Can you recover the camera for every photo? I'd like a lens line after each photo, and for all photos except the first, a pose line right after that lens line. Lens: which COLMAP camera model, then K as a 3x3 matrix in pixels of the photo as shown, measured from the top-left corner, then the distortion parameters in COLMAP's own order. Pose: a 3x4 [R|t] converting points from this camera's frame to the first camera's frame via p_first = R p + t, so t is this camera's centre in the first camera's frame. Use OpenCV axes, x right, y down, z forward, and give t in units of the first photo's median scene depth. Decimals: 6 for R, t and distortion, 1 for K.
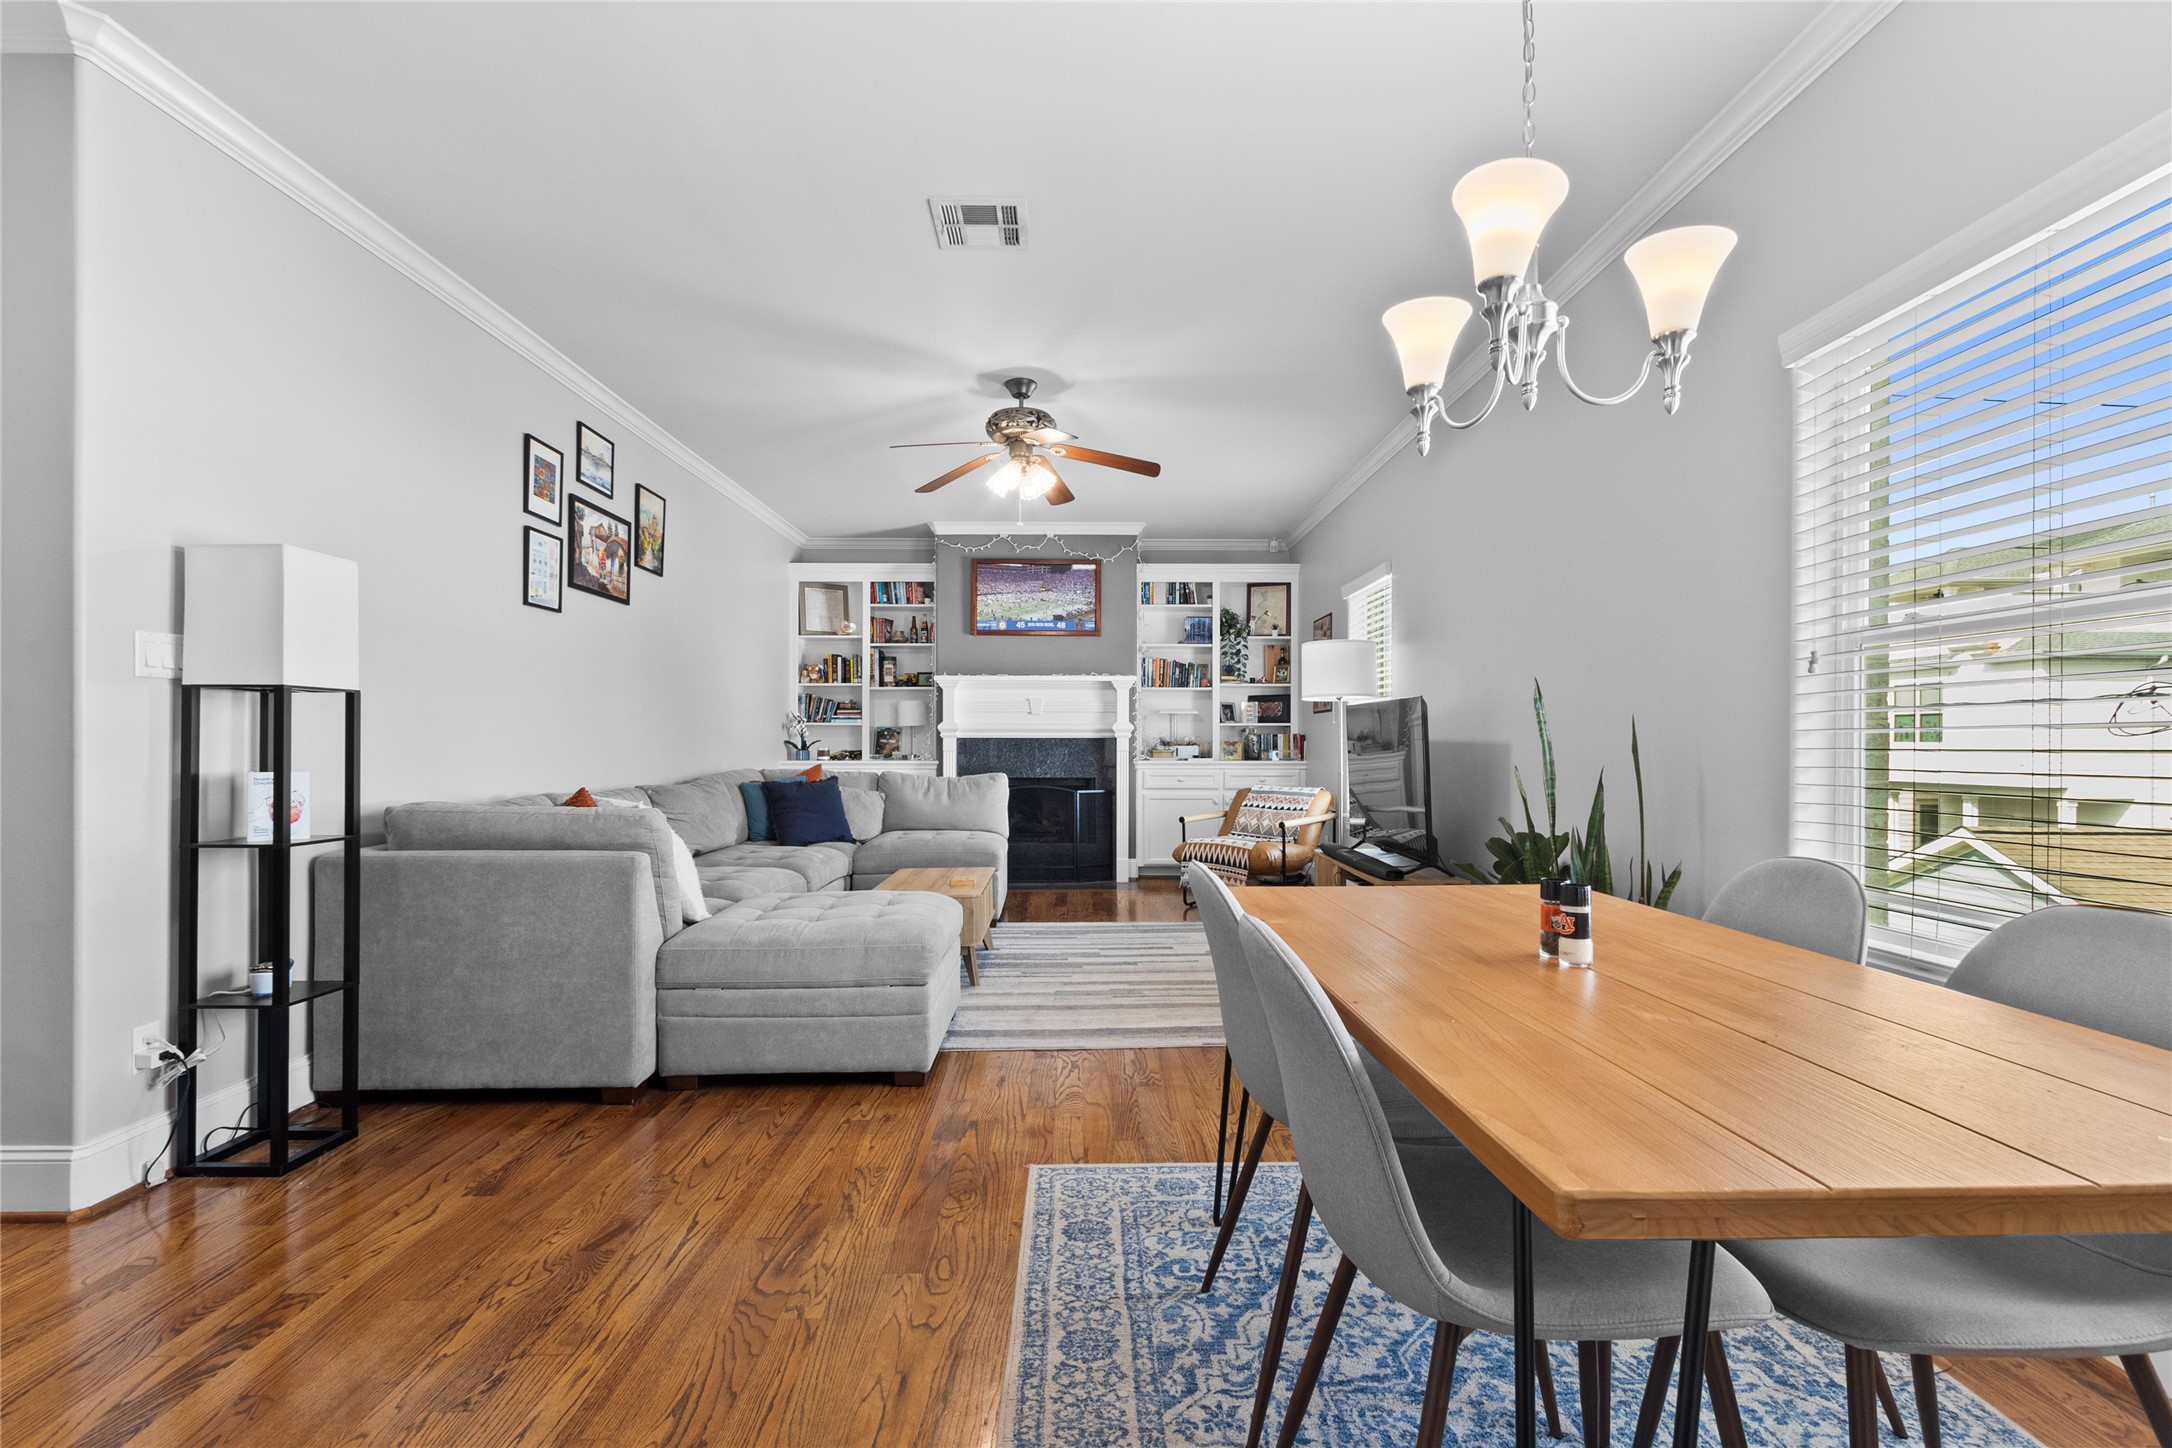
lens RADIAL K [[989.8, 0, 1083.8], [0, 989.8, 738.7], [0, 0, 1]] dist [0.003756, -0.000053]
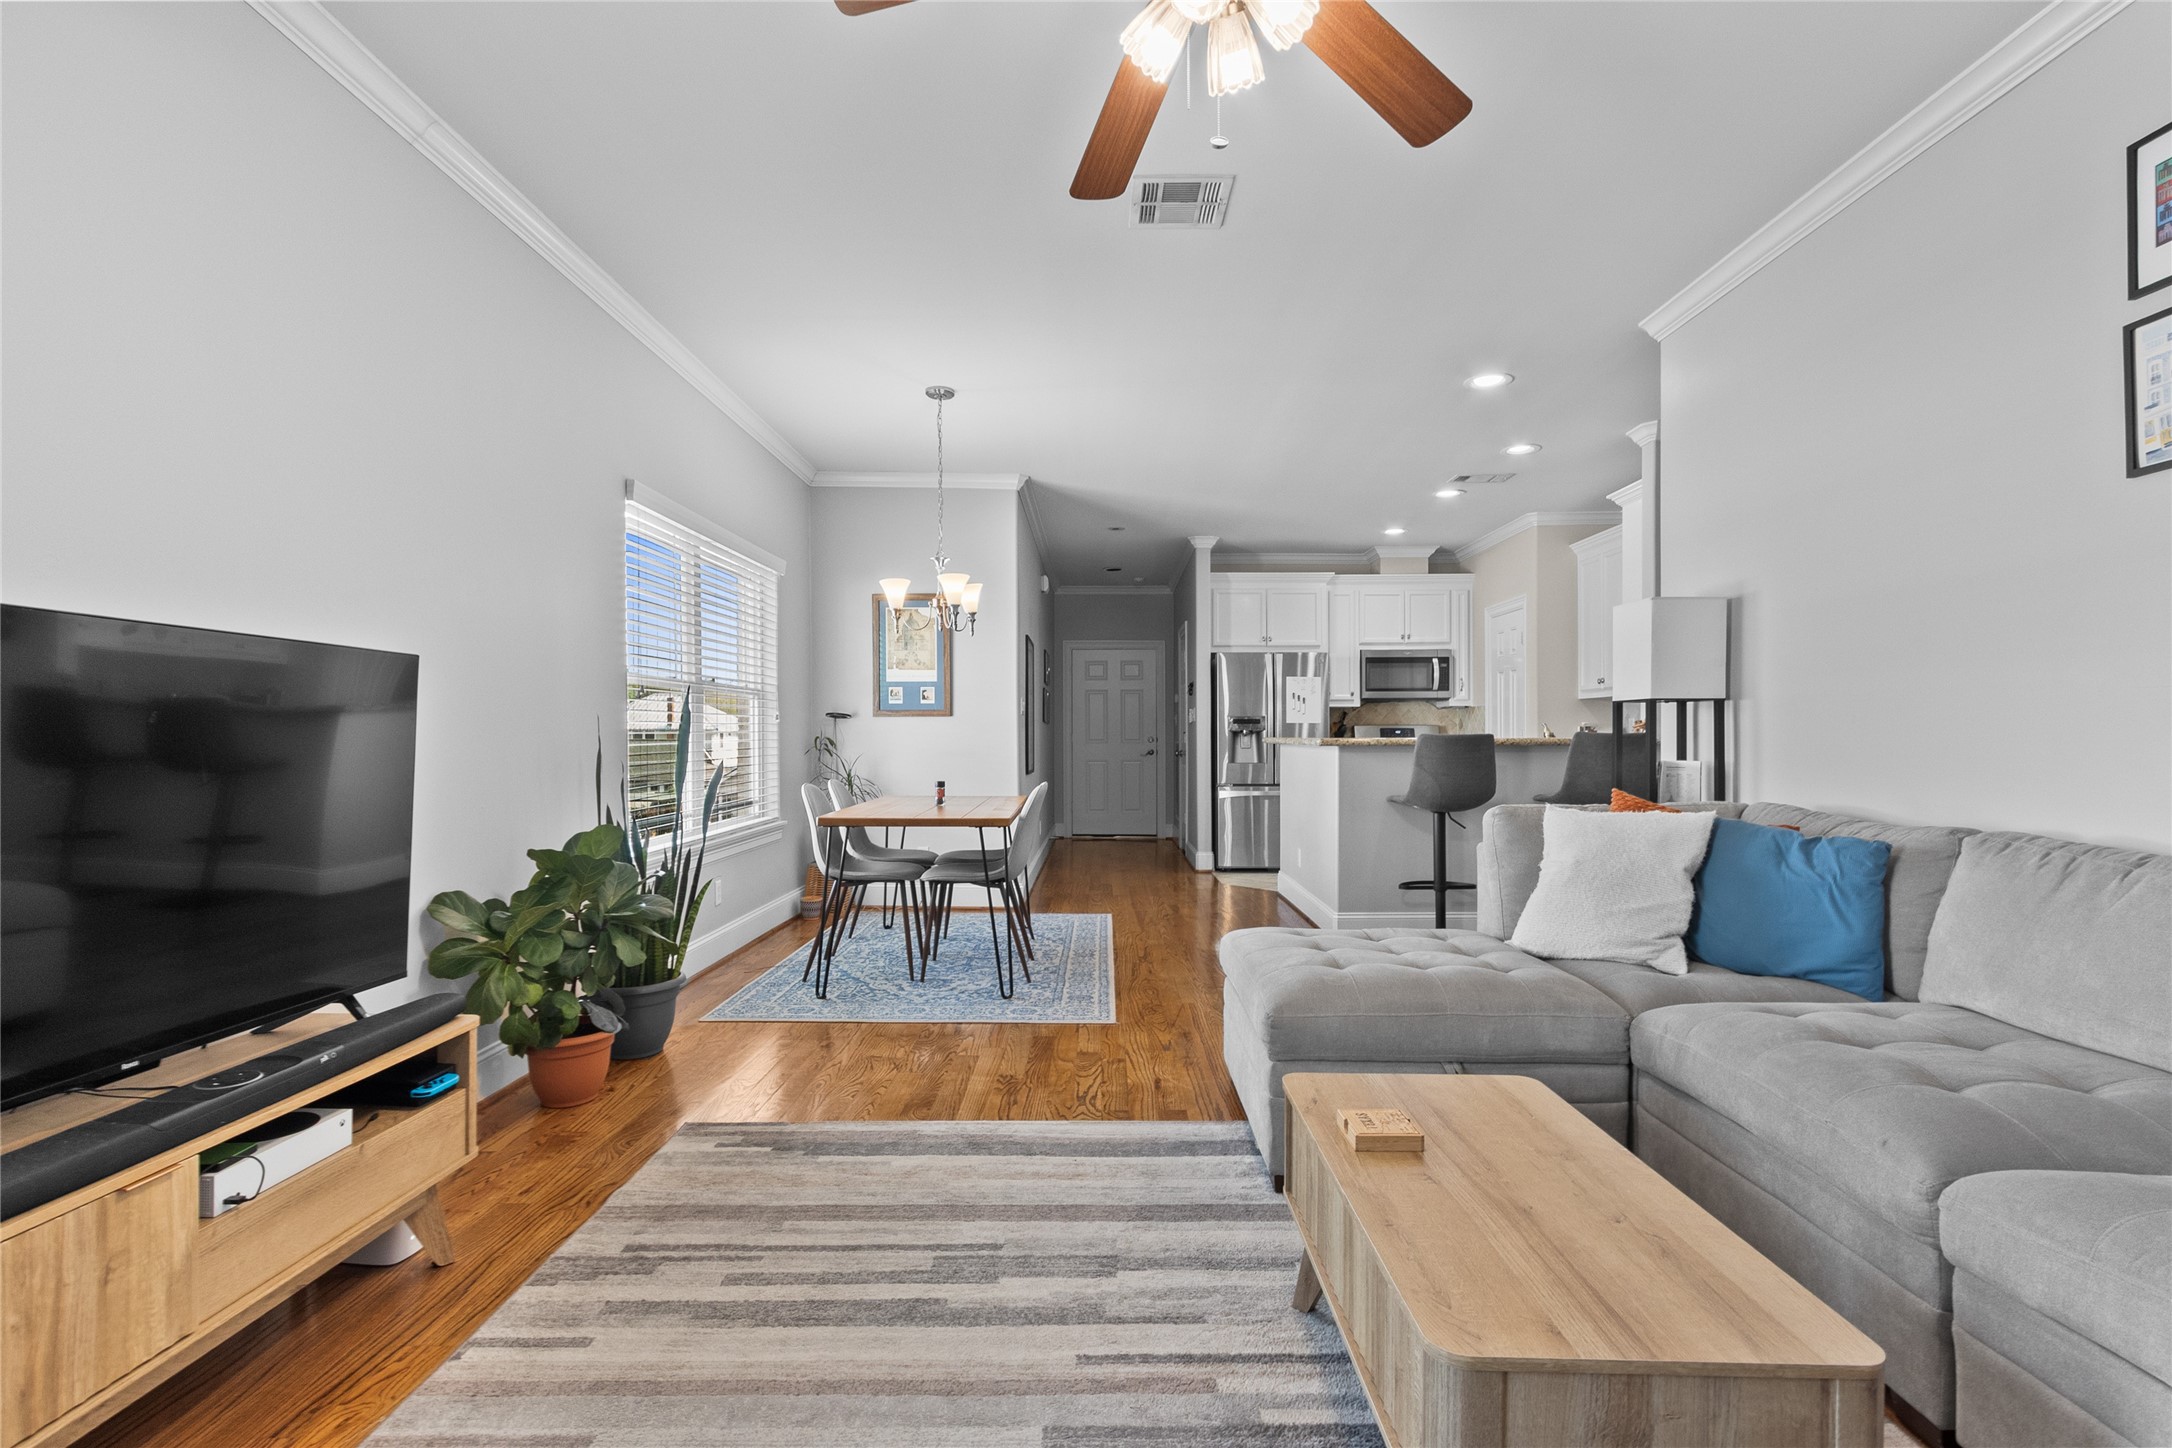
lens RADIAL K [[989.8, 0, 1083.8], [0, 989.8, 738.7], [0, 0, 1]] dist [0.003756, -0.000053]
pose [[-0.999787, 0.003197, 0.020366, -0.059669], [0.003259, 0.999990, 0.003029, -0.002090], [-0.020356, 0.003094, -0.999788, 3.771467]]
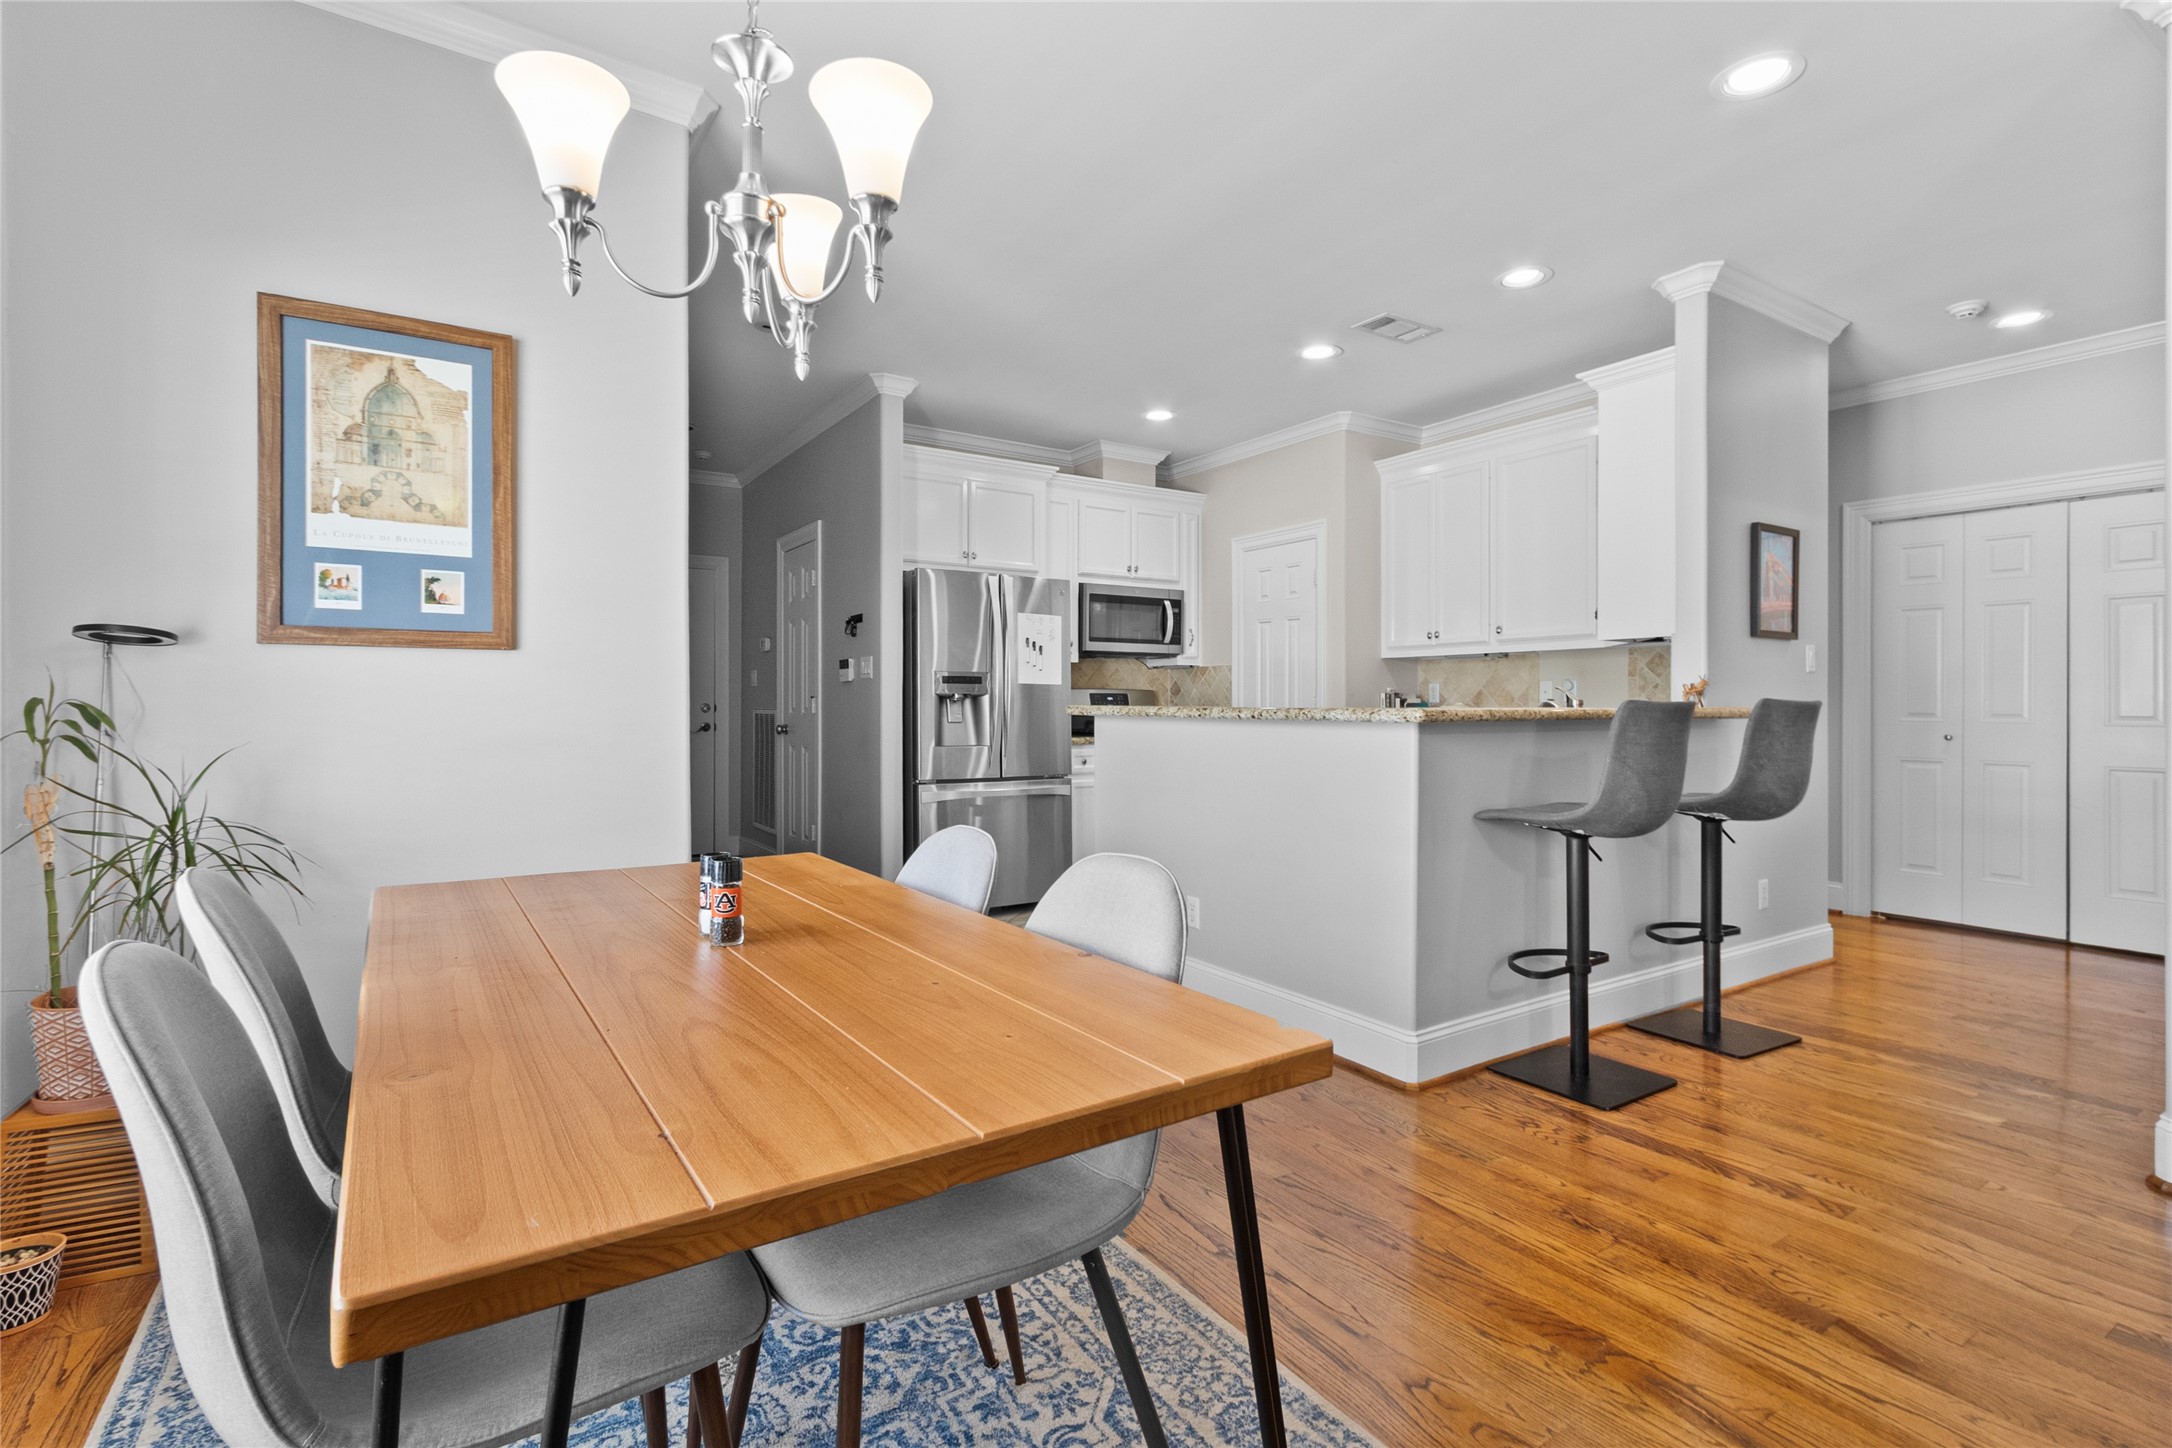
lens RADIAL K [[1015.0, 0, 1078.9], [0, 1015.0, 697.7], [0, 0, 1]] dist [0.000769, -0.000001]
pose [[-0.845348, -0.005000, -0.534193, 0.620133], [-0.003337, 0.999986, -0.004080, -0.002814], [0.534206, -0.001667, -0.845353, 1.734088]]
